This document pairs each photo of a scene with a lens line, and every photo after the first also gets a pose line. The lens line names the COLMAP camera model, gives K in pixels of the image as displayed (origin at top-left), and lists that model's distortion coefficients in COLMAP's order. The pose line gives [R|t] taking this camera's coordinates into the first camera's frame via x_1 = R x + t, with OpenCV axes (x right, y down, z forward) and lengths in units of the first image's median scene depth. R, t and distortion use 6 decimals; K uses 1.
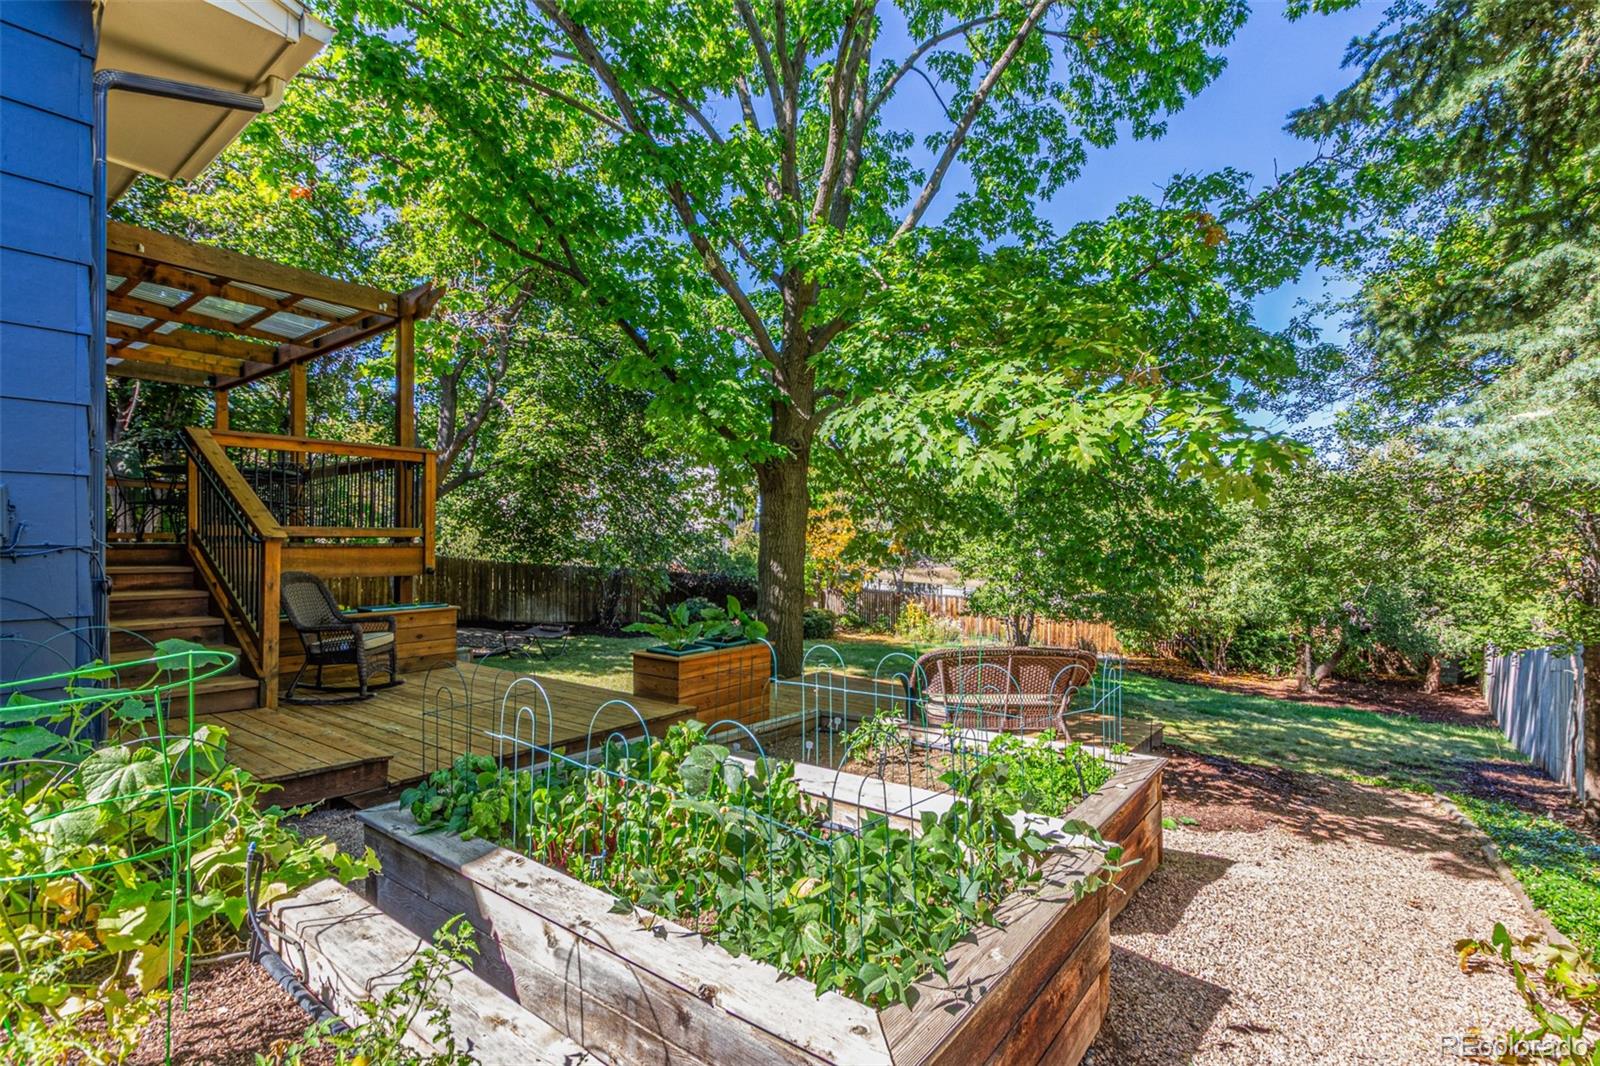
lens RADIAL K [[758.1, 0, 802.2], [0, 758.1, 546.0], [0, 0, 1]] dist [0.003851, 0.000583]
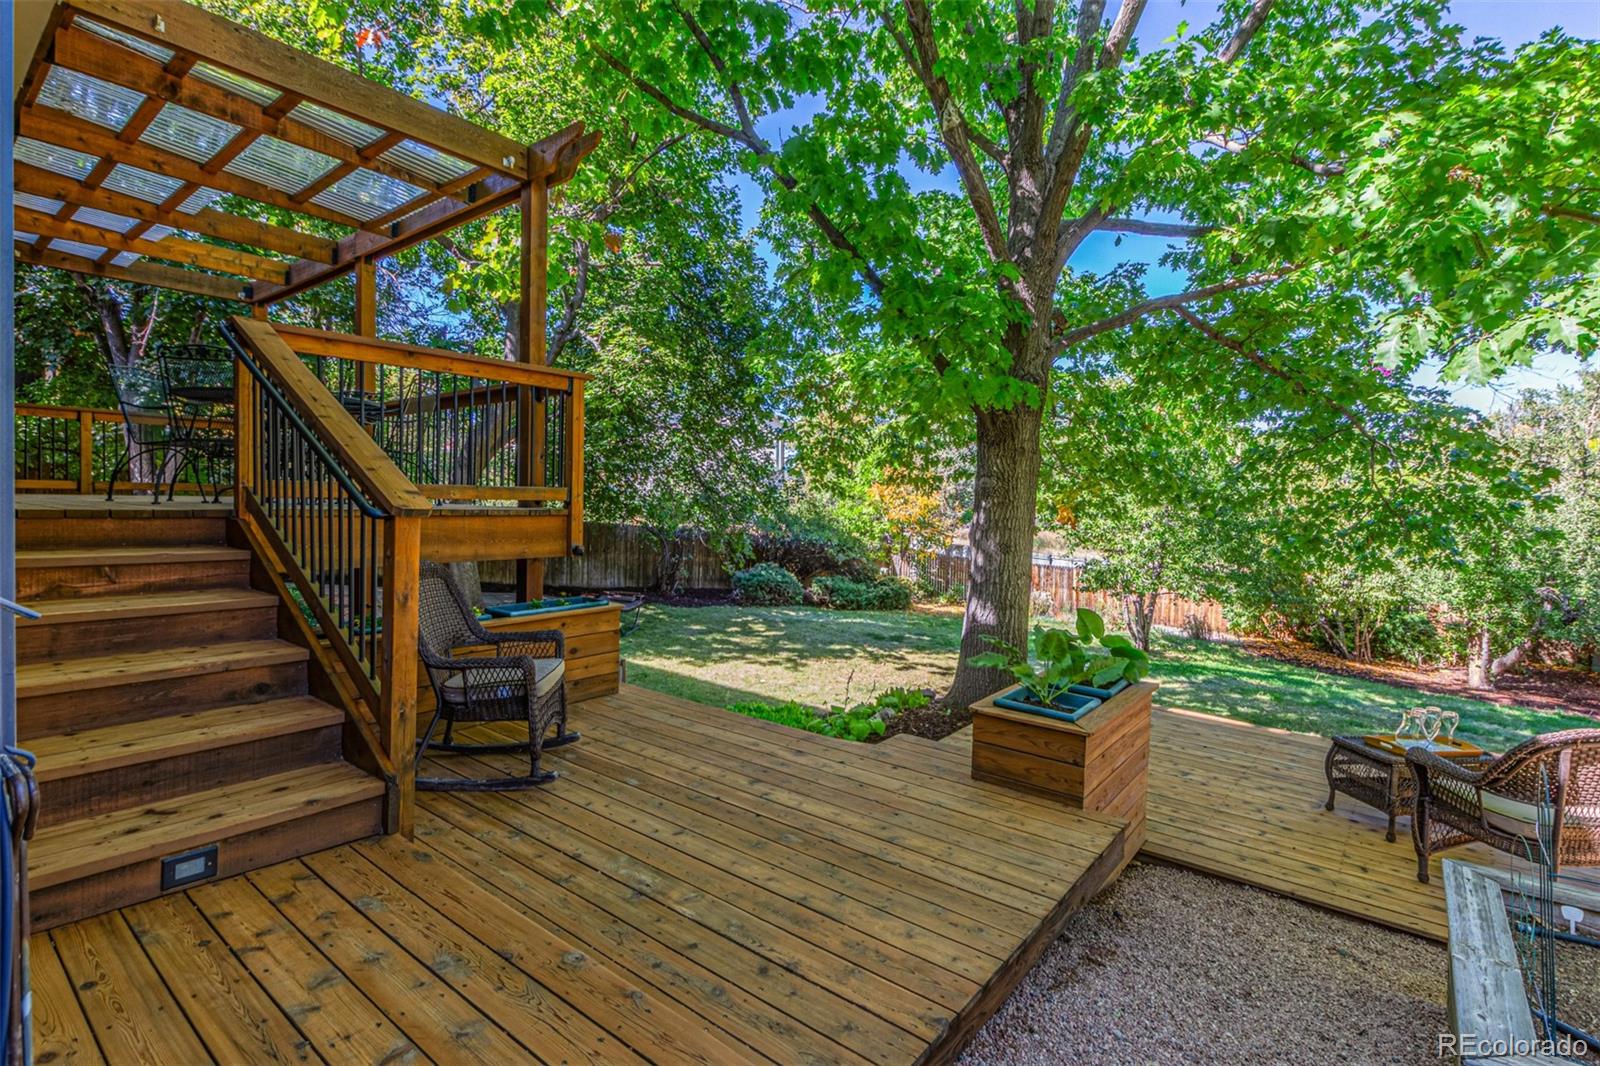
lens RADIAL K [[758.1, 0, 797.7], [0, 758.1, 522.9], [0, 0, 1]] dist [0.003851, 0.000583]
pose [[0.999656, 0.019131, -0.017946, -0.269615], [-0.018636, 0.999452, 0.027350, -0.013683], [0.018459, -0.027007, 0.999465, 0.308747]]
